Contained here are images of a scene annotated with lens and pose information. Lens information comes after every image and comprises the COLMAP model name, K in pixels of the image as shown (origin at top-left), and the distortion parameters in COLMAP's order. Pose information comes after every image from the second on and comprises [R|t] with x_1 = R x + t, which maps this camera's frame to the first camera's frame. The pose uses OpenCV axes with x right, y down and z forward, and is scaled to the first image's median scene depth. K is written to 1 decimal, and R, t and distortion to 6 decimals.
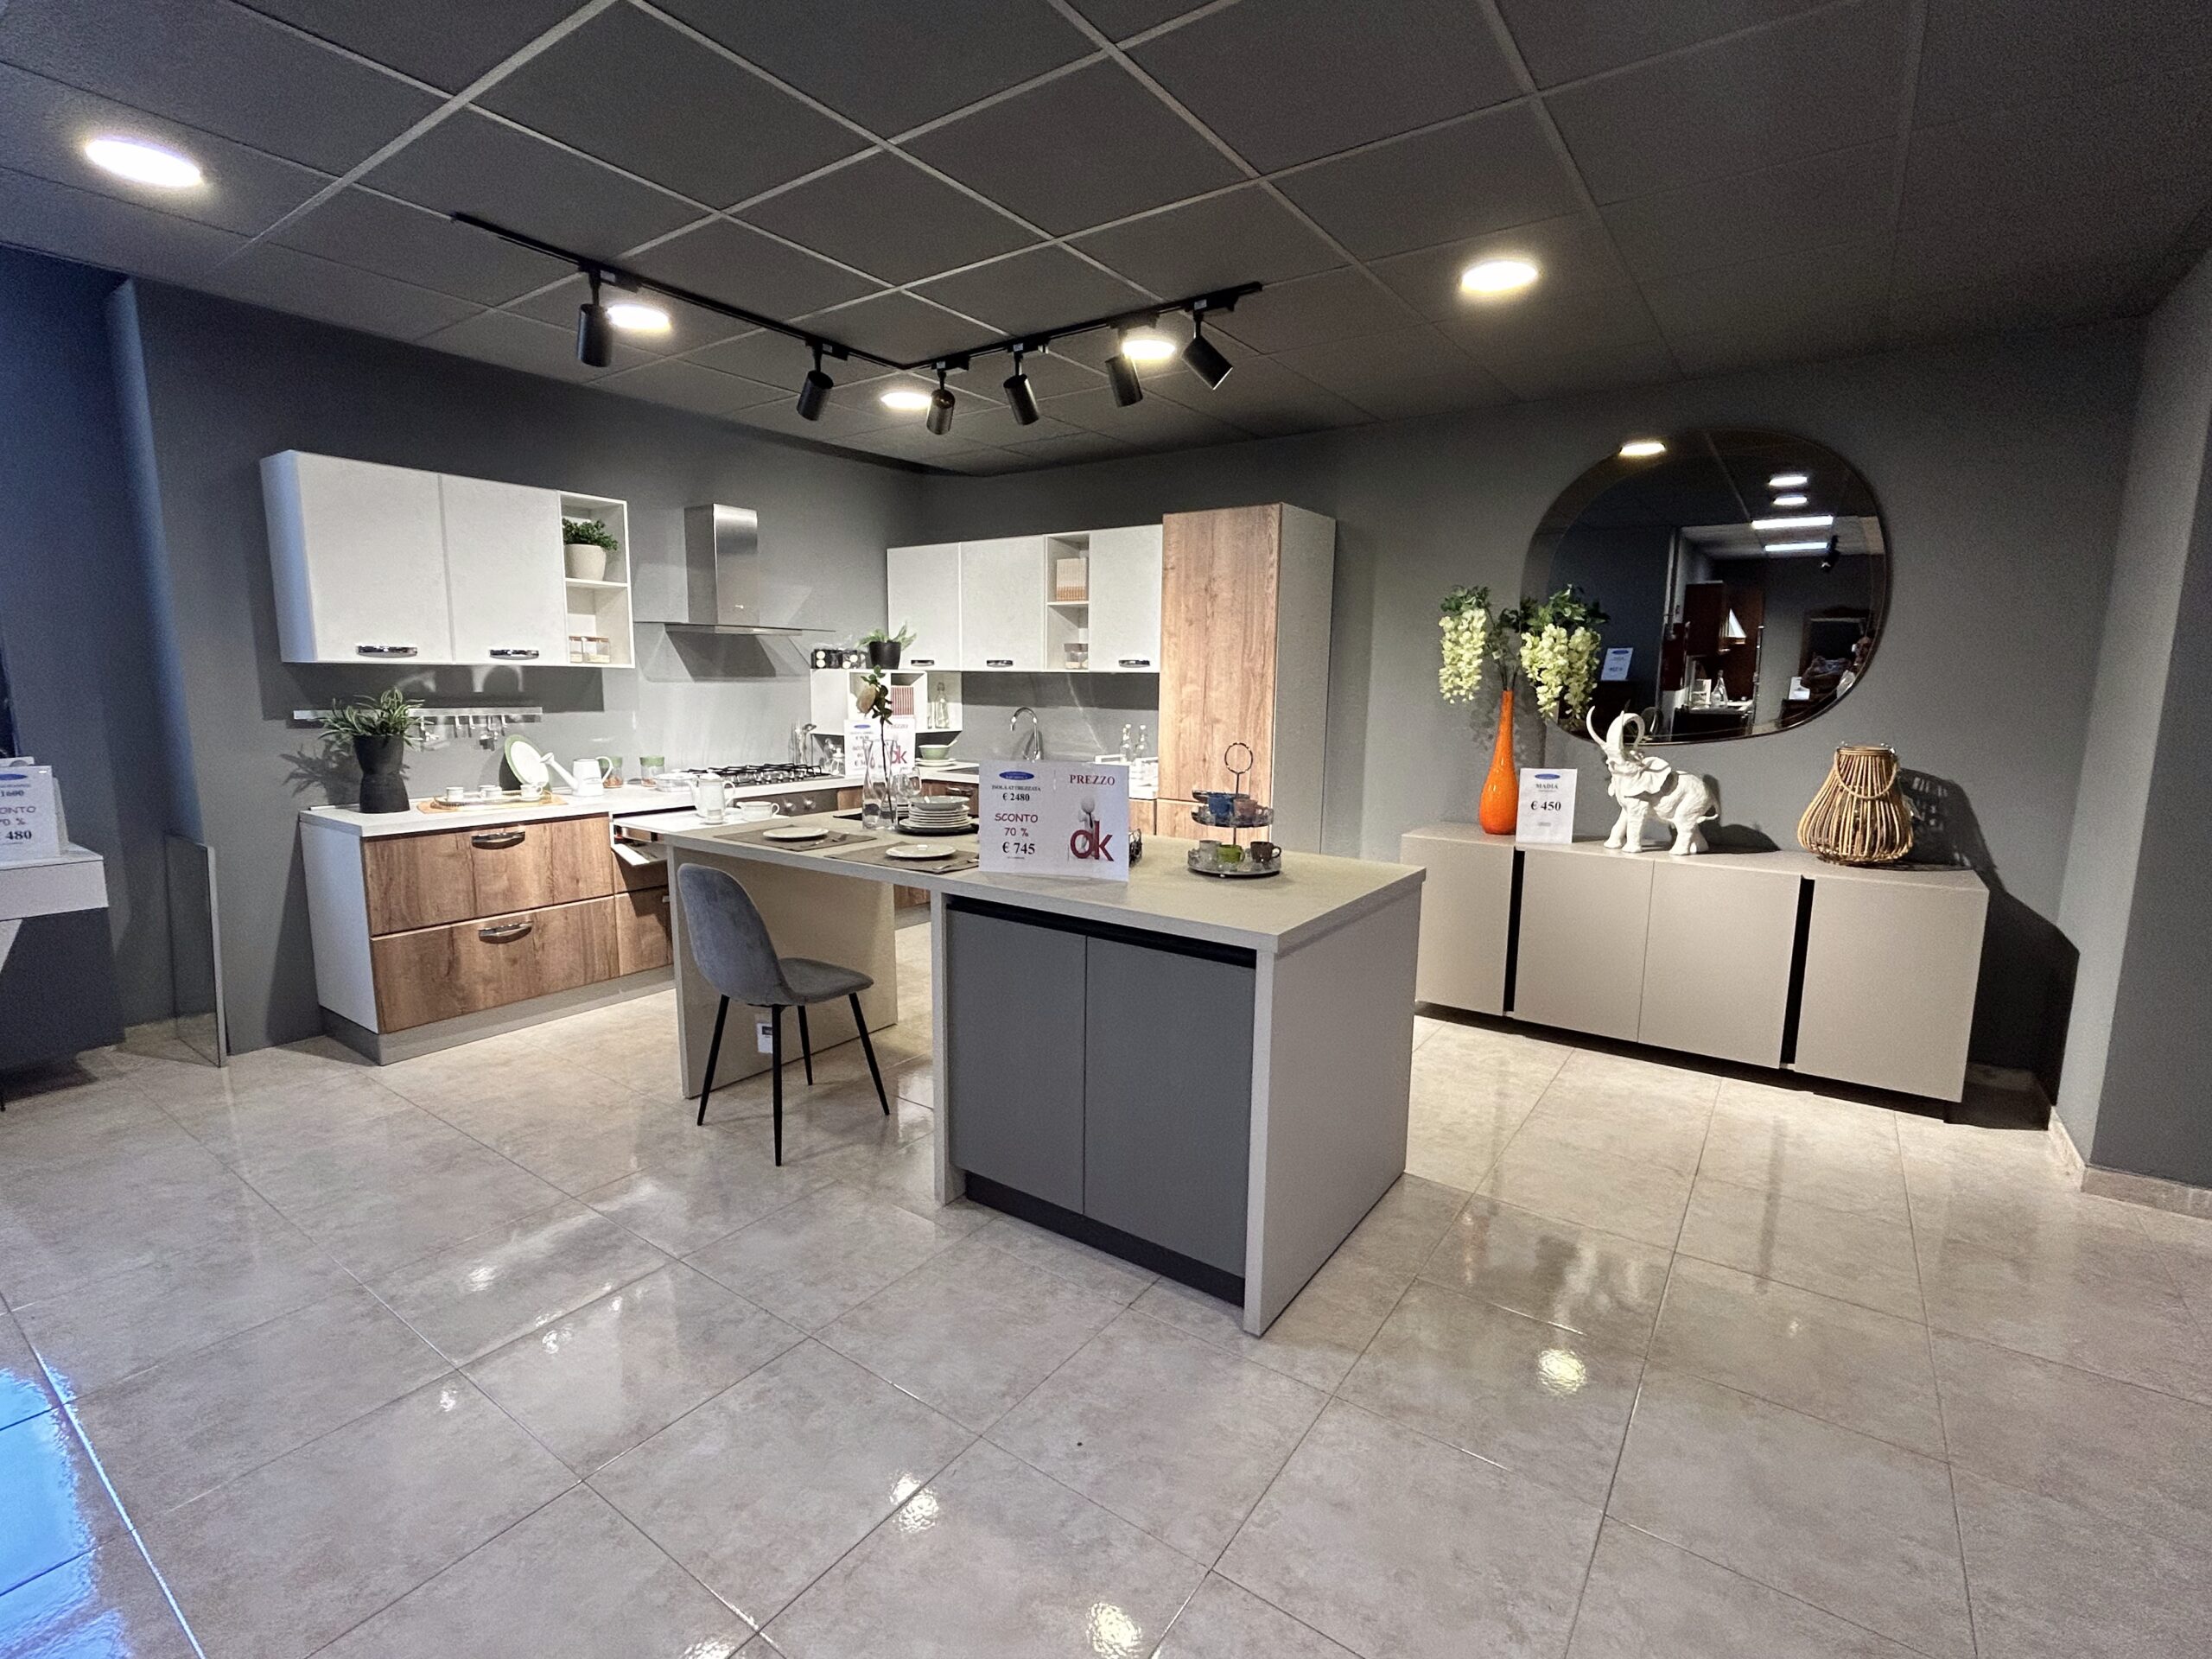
lens RADIAL K [[1012.7, 0, 1098.2], [0, 1012.7, 826.6], [0, 0, 1]] dist [-0.005350, 0.003317]
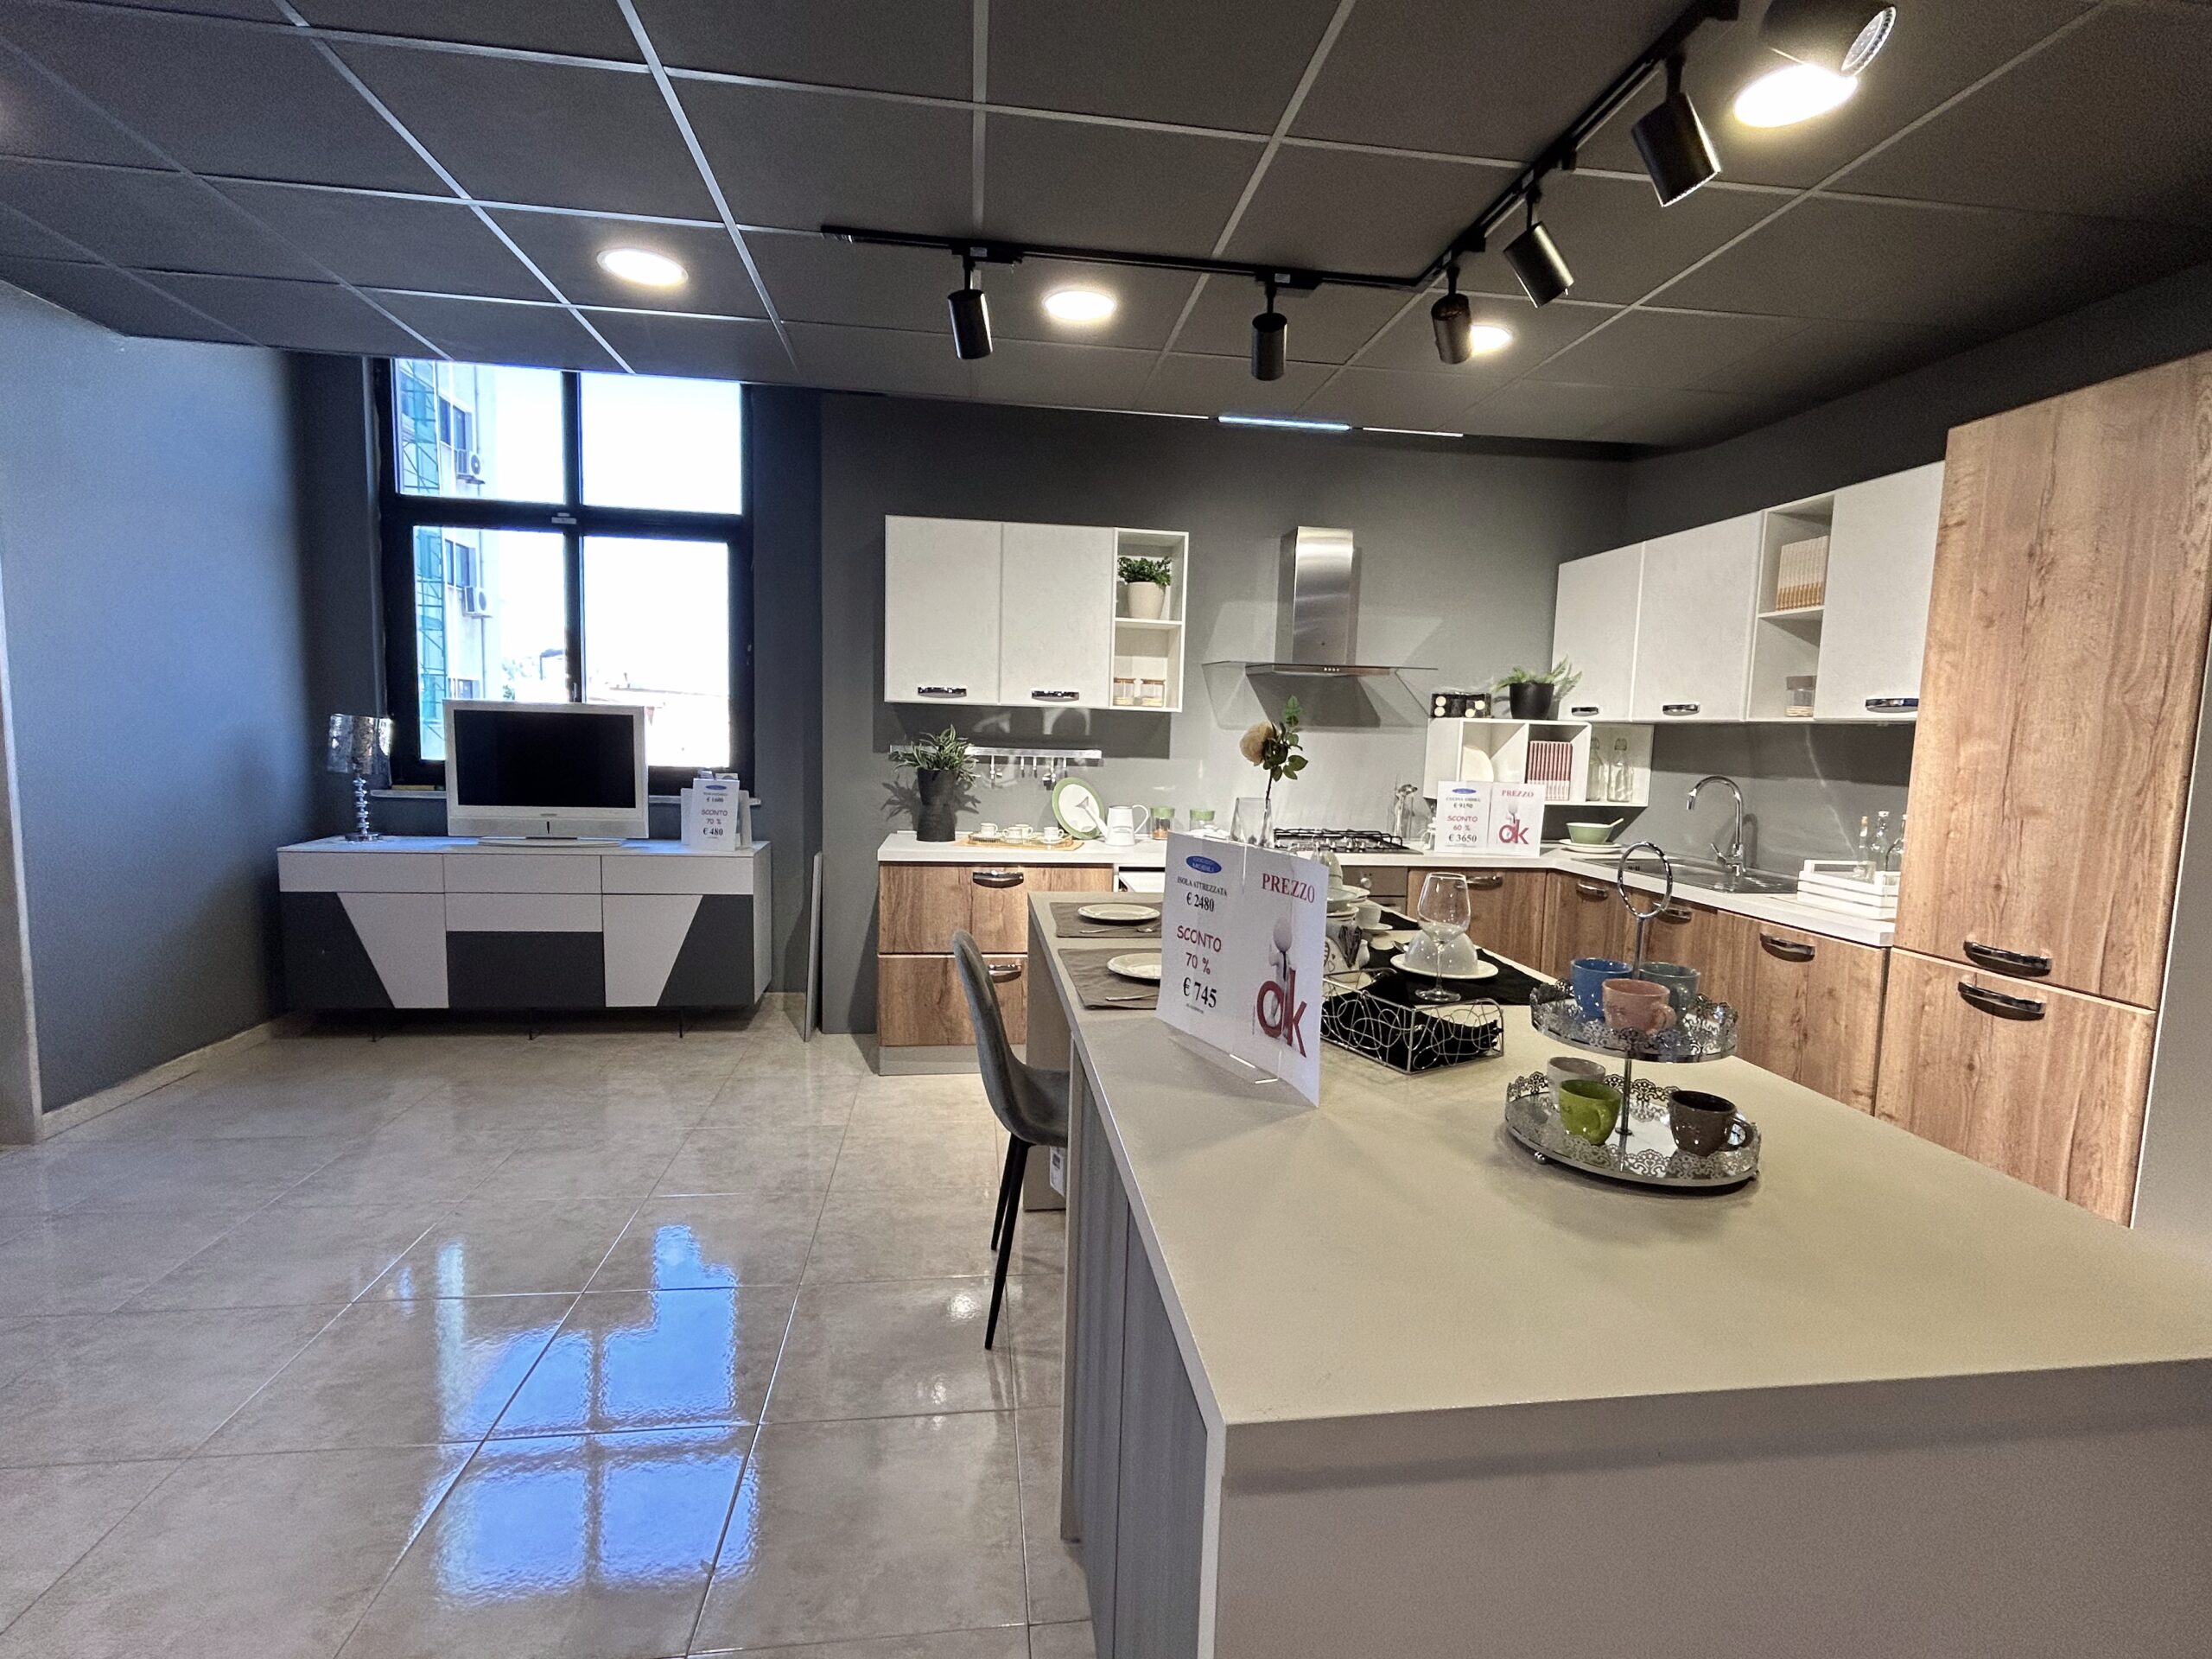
lens RADIAL K [[1012.7, 0, 1099.3], [0, 1012.7, 827.9], [0, 0, 1]] dist [-0.005350, 0.003317]
pose [[0.683198, 0.079184, -0.725927, 0.165697], [-0.126619, 0.991891, -0.010970, -0.032618], [0.719172, 0.099411, 0.687684, 0.325316]]
